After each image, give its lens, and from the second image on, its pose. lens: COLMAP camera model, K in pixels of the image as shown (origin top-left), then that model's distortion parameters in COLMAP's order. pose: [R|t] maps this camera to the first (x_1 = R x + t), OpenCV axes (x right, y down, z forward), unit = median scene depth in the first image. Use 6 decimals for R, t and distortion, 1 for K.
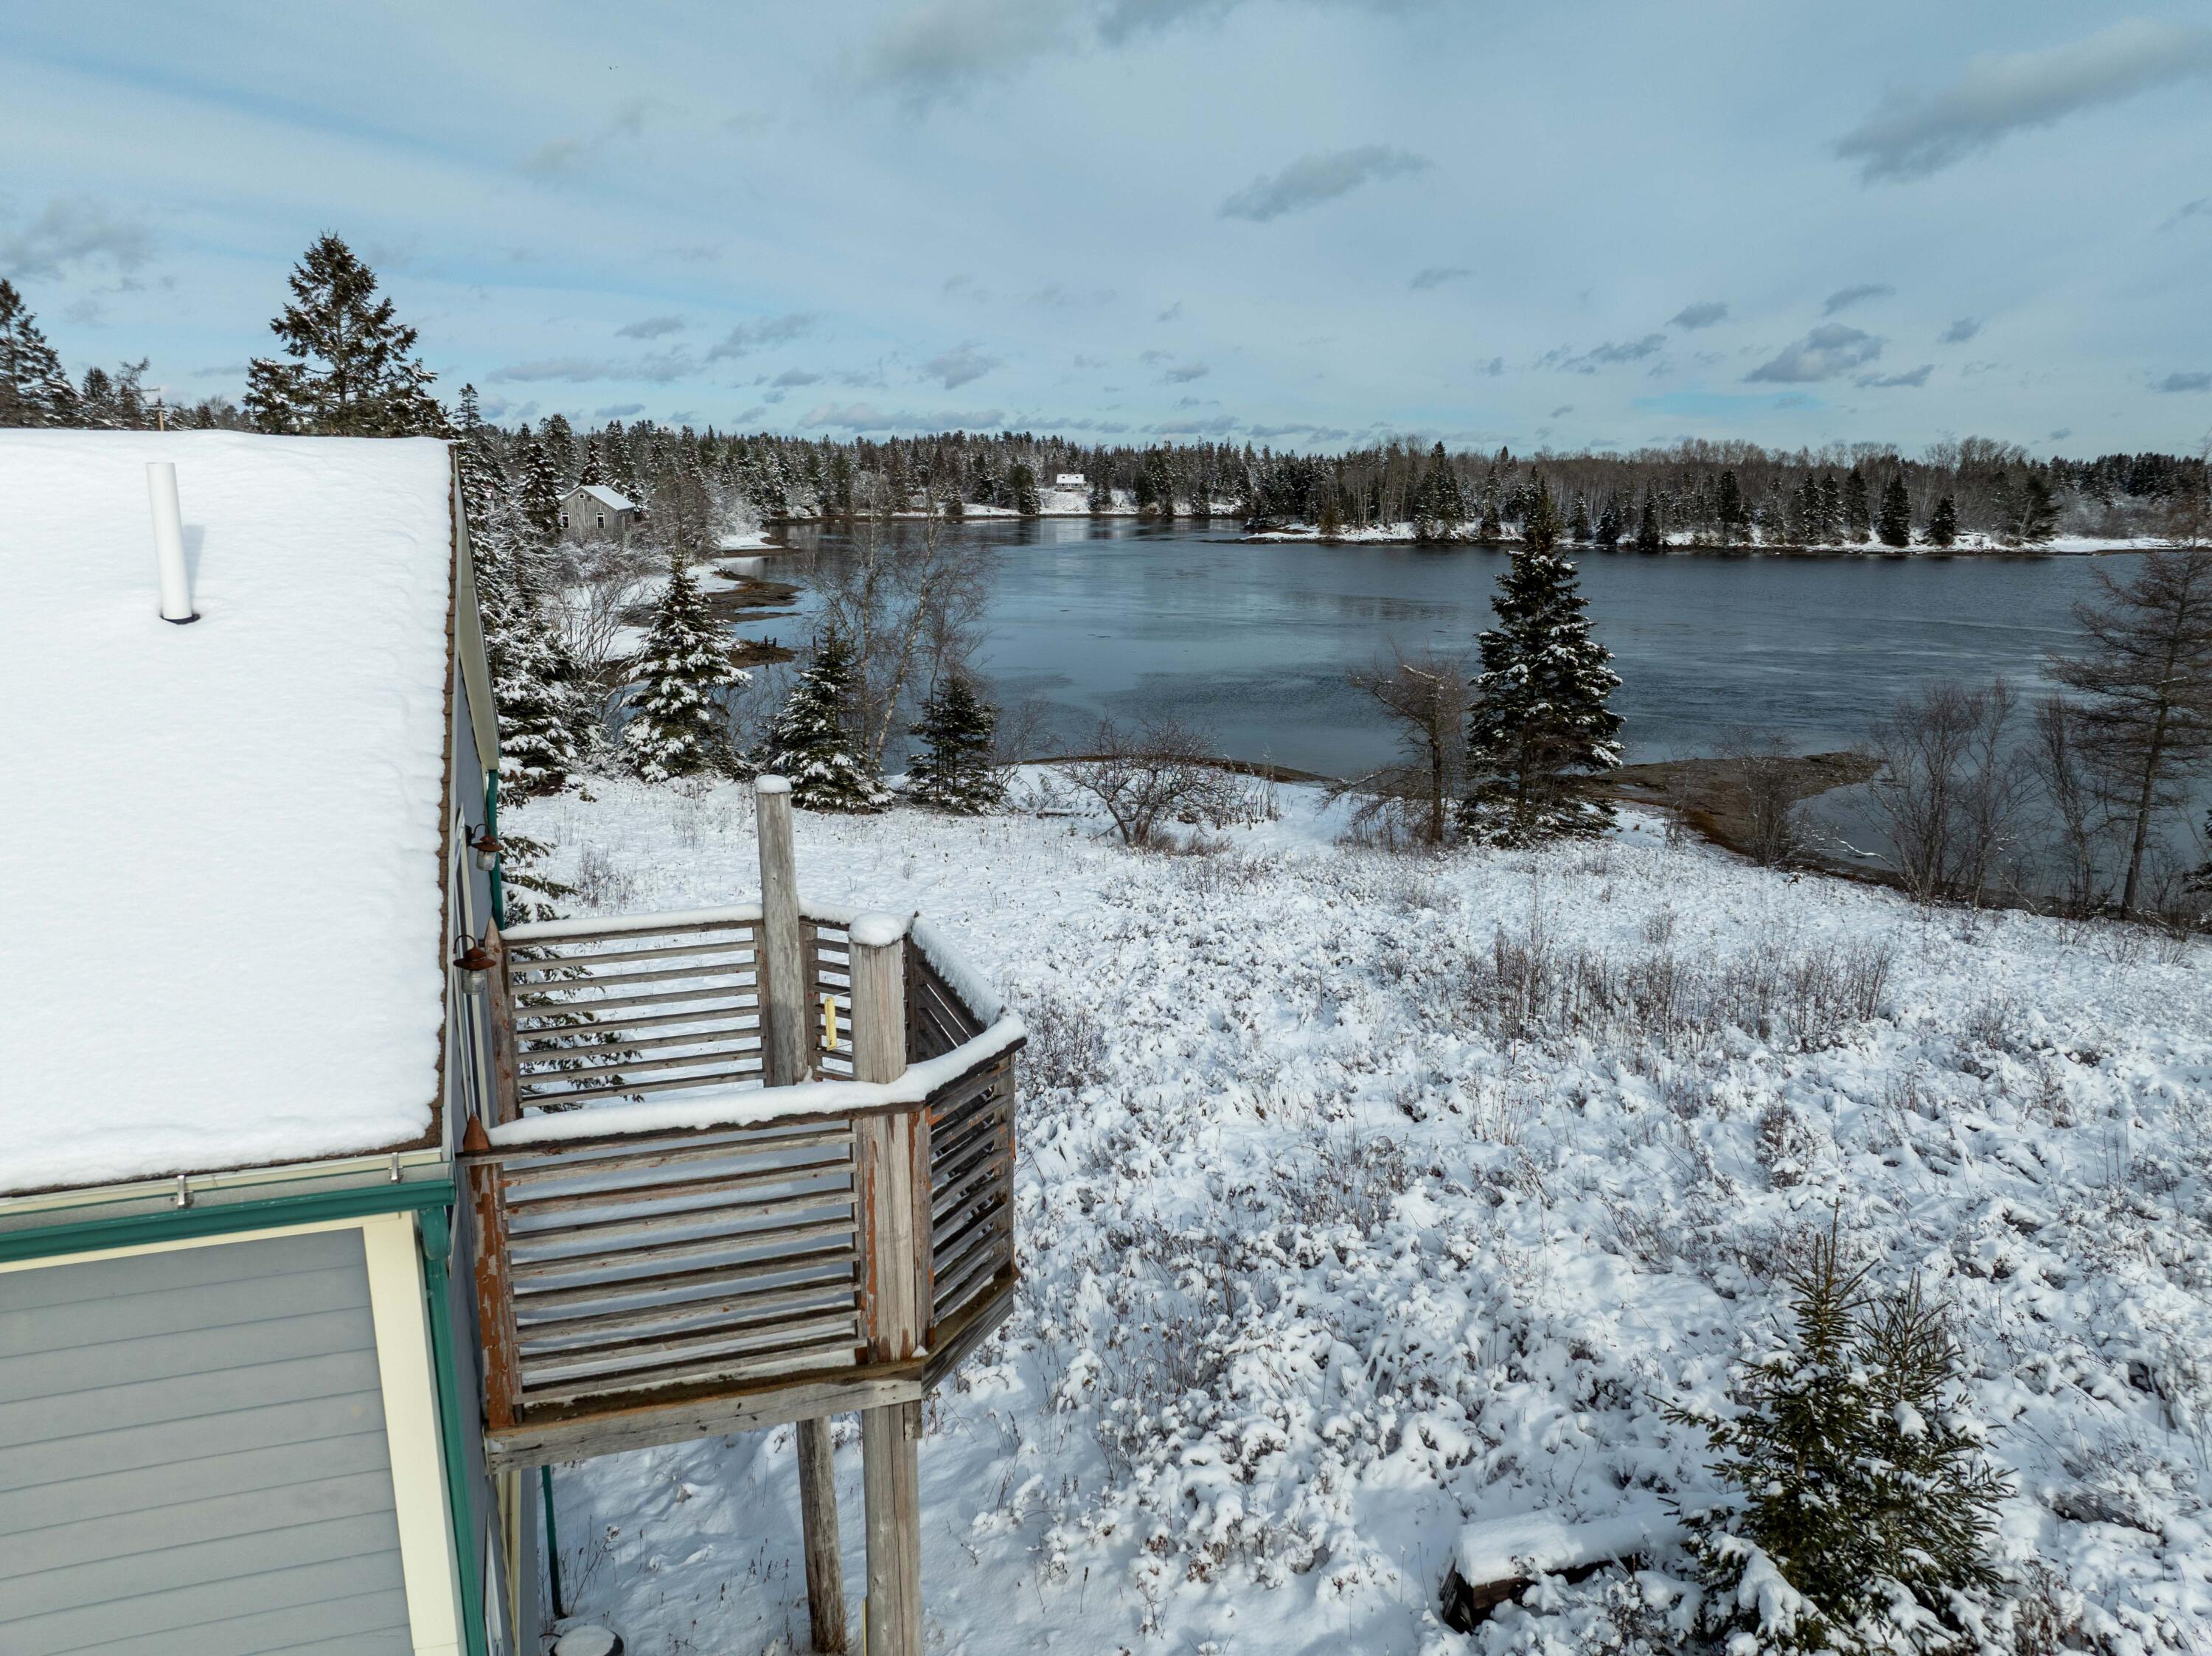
lens RADIAL K [[1562.1, 0, 1106.9], [0, 1562.1, 828.9], [0, 0, 1]] dist [-0.046645, 0.016734]
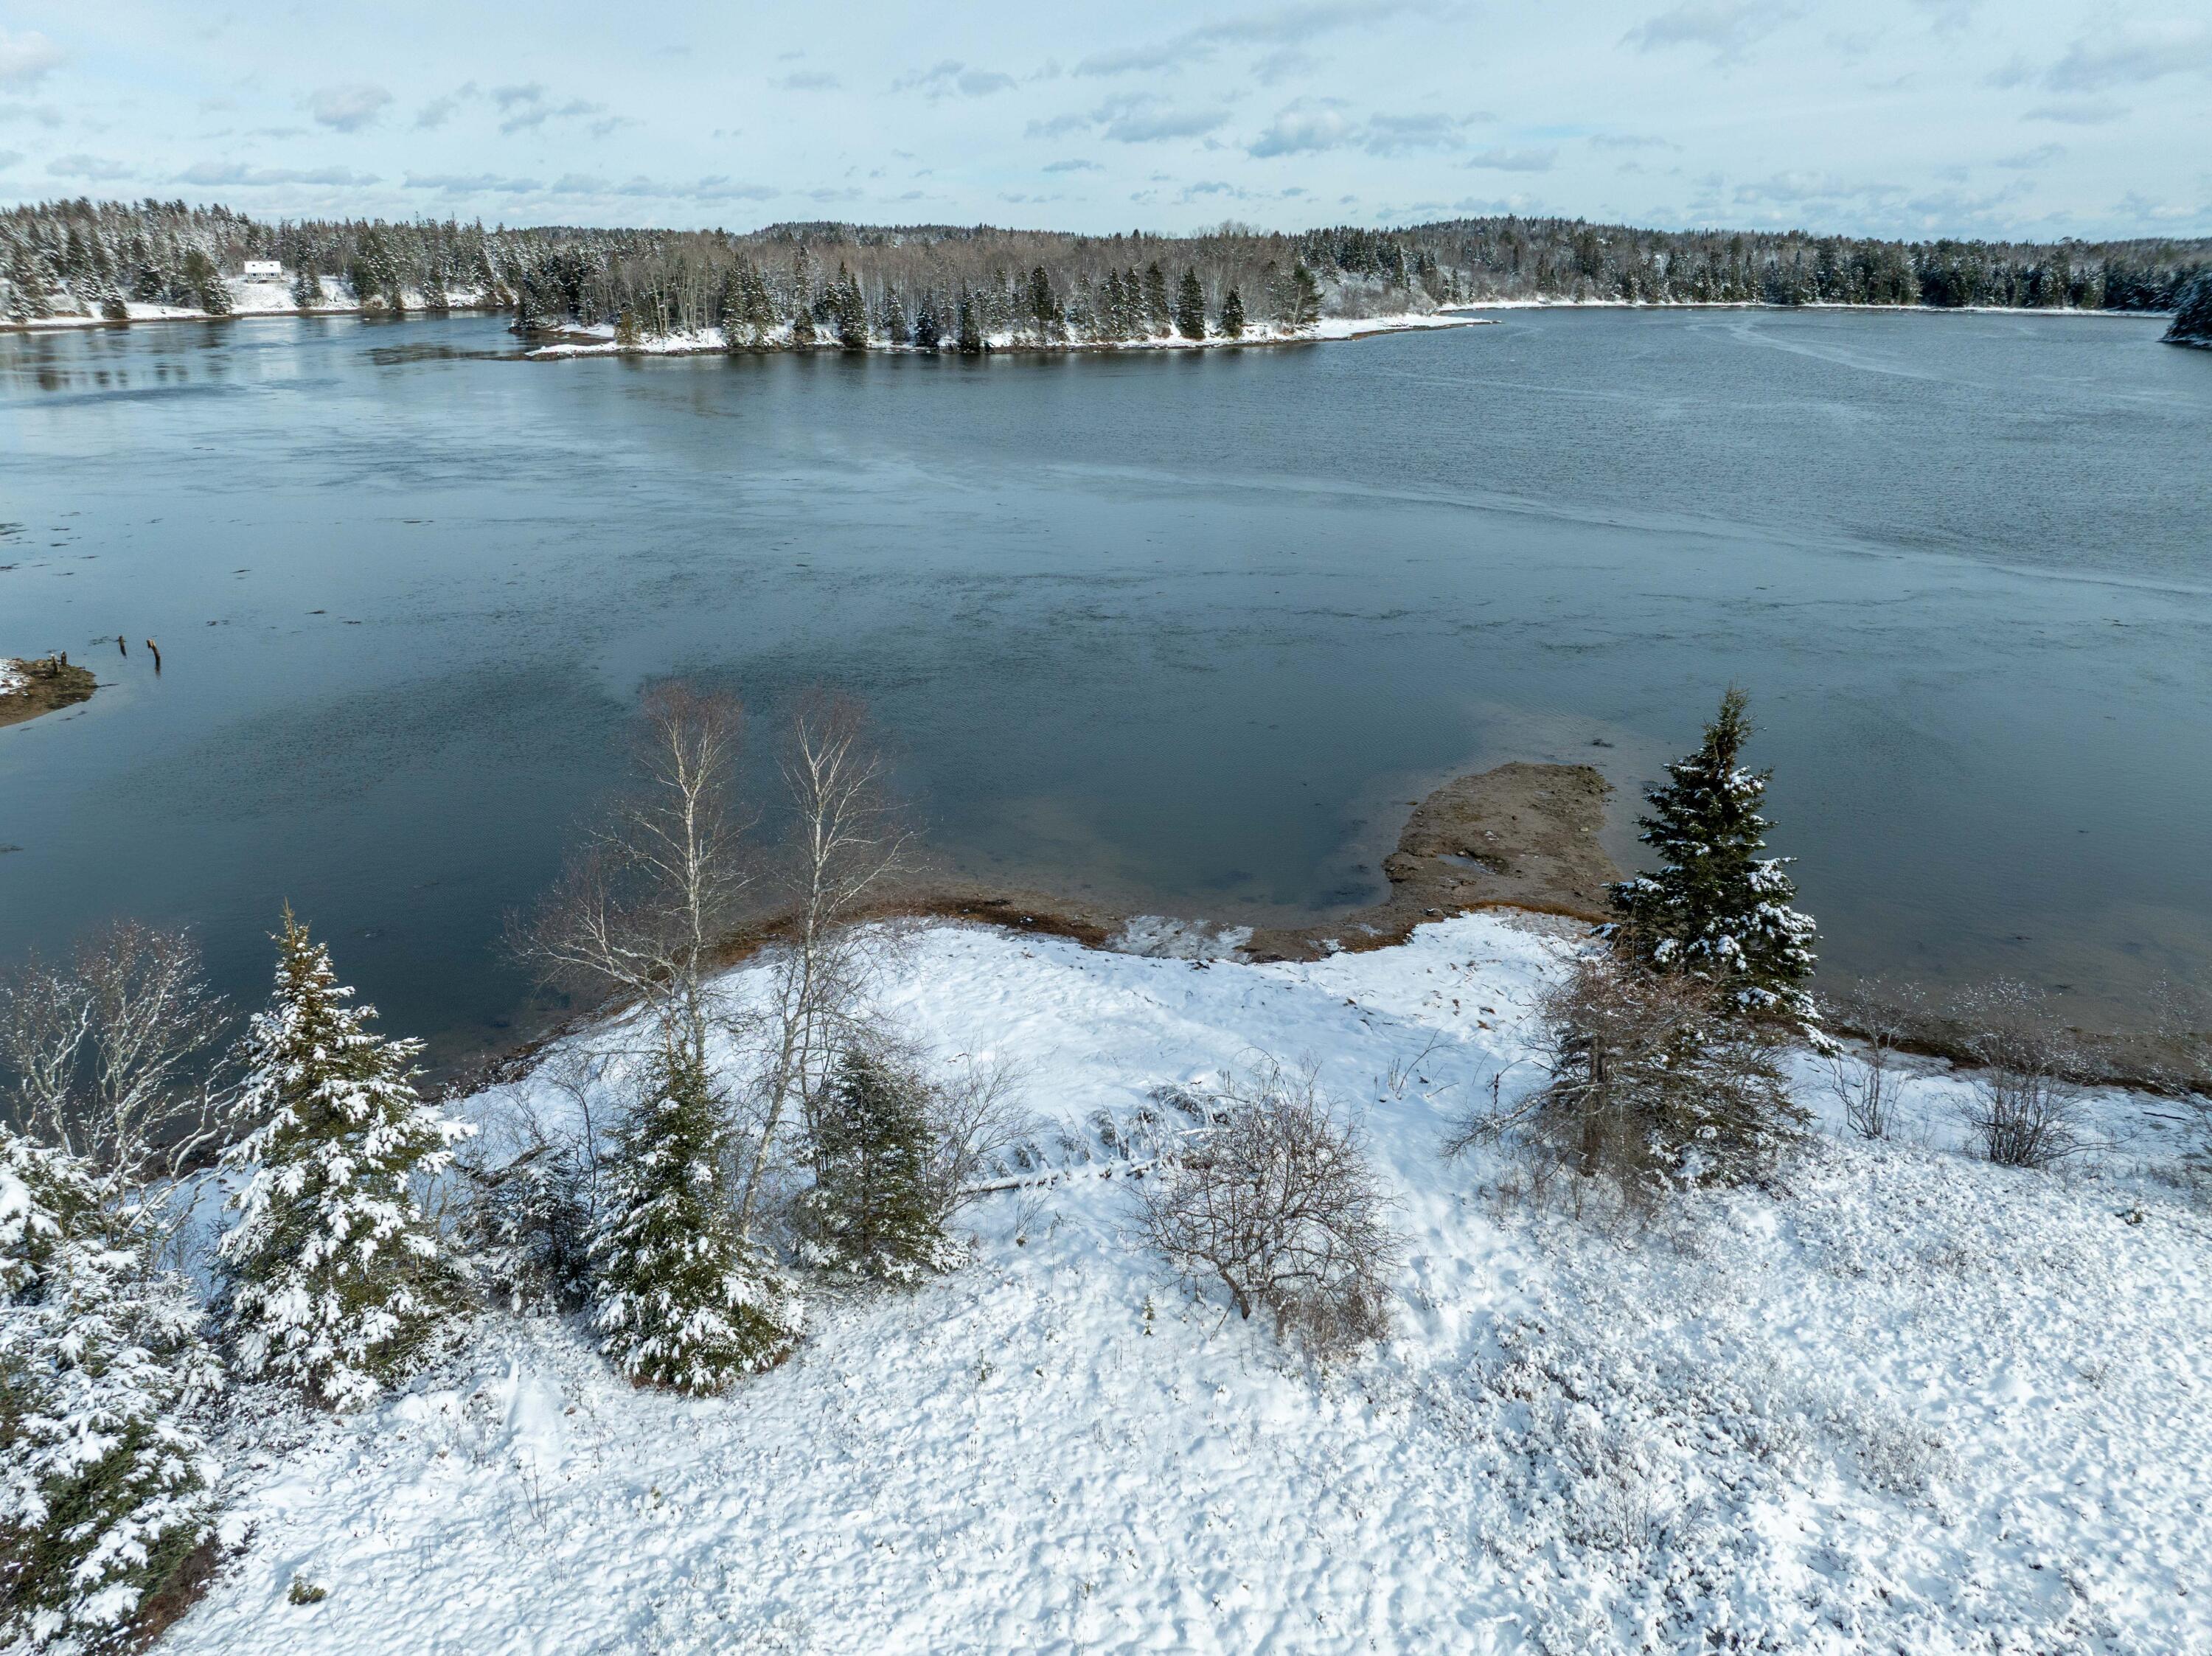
lens RADIAL K [[1562.1, 0, 1108.7], [0, 1562.1, 831.0], [0, 0, 1]] dist [-0.046645, 0.016734]
pose [[0.889751, -0.160908, 0.427143, -0.264760], [0.097400, 0.981180, 0.166731, -0.284195], [-0.445932, -0.106746, 0.888679, 0.479366]]
